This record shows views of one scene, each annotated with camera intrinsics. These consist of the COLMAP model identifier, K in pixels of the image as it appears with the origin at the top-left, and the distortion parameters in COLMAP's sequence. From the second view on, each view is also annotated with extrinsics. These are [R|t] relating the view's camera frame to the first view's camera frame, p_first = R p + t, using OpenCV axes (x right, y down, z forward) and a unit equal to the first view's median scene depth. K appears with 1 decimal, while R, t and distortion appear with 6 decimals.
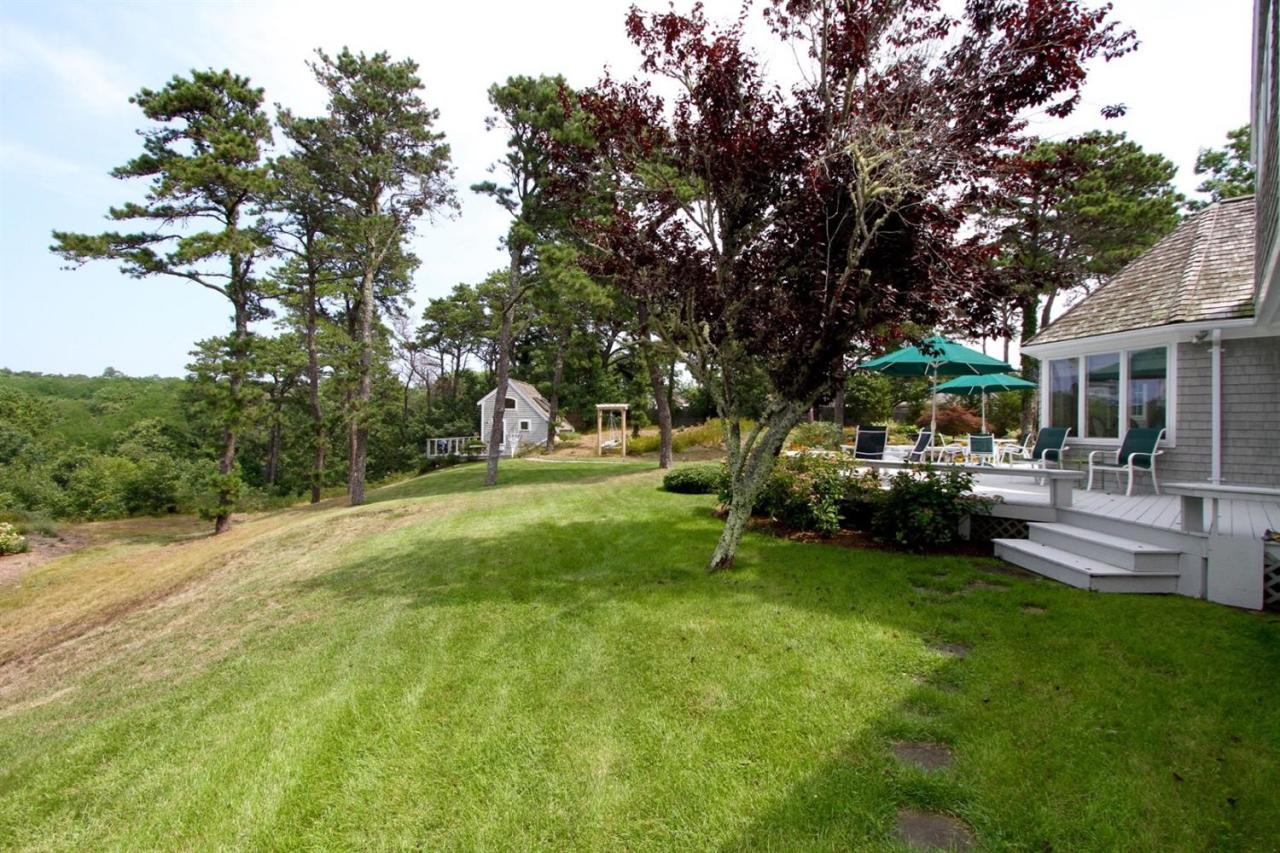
lens RADIAL K [[605.8, 0, 637.0], [0, 605.8, 437.7], [0, 0, 1]] dist [-0.023500, -0.001784]
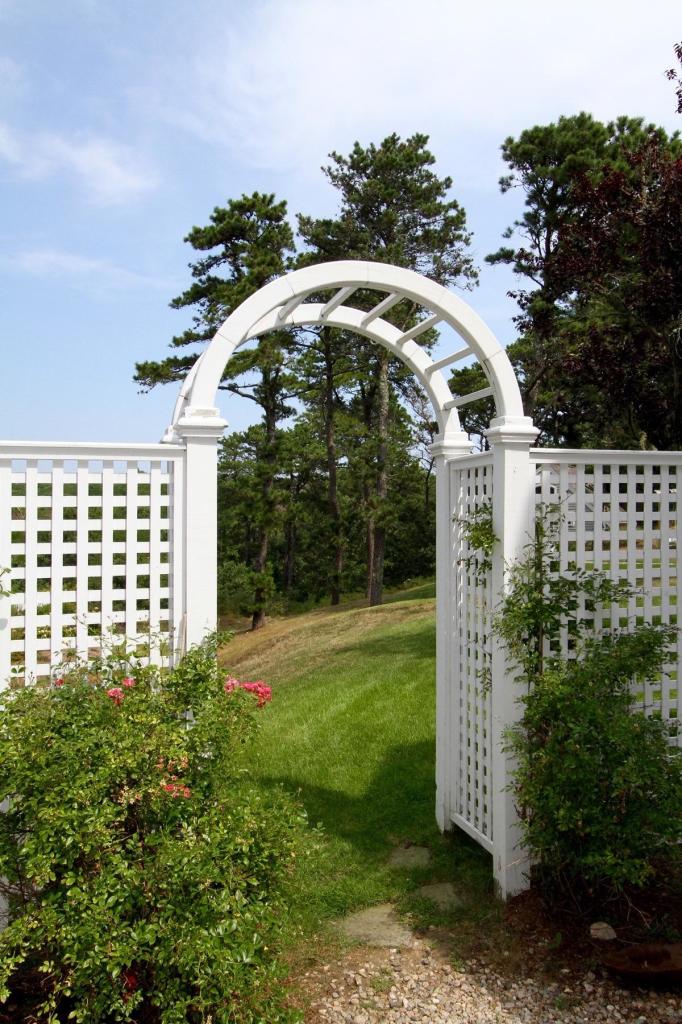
lens RADIAL K [[857.7, 0, 340.7], [0, 857.7, 514.8], [0, 0, 1]] dist [0.008487, -0.002577]
pose [[0.890292, -0.022455, -0.454835, 0.108385], [0.010707, 0.999540, -0.028389, 0.003232], [0.455263, 0.020405, 0.890123, -0.239933]]
